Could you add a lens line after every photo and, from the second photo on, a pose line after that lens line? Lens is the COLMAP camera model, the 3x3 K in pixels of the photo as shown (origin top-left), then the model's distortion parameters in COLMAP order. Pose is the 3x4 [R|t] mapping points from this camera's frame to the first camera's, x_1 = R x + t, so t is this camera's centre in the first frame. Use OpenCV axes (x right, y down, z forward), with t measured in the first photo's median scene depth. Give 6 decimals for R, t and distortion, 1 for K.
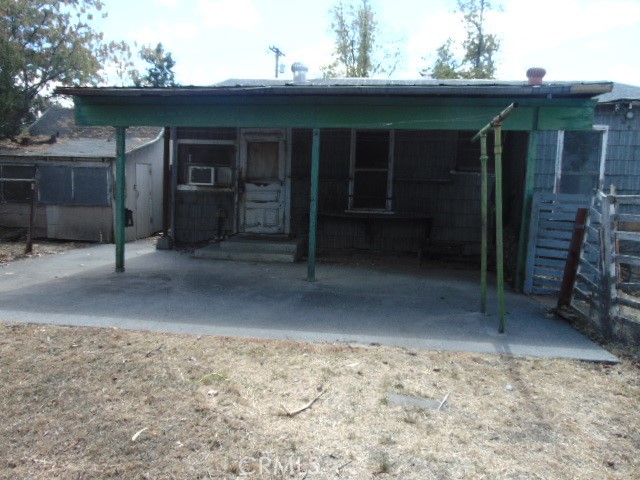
lens RADIAL K [[482.7, 0, 320.0], [0, 482.7, 240.0], [0, 0, 1]] dist [-0.033293, 0.074613]
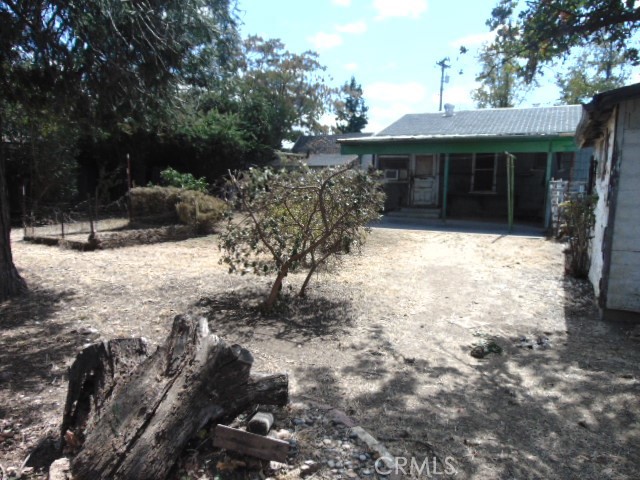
lens RADIAL K [[482.7, 0, 320.0], [0, 482.7, 240.0], [0, 0, 1]] dist [-0.033293, 0.074613]
pose [[0.942183, 0.023571, -0.334269, 0.132736], [-0.020090, 0.999702, 0.013868, 0.105434], [0.334496, -0.006351, 0.942376, -0.899867]]
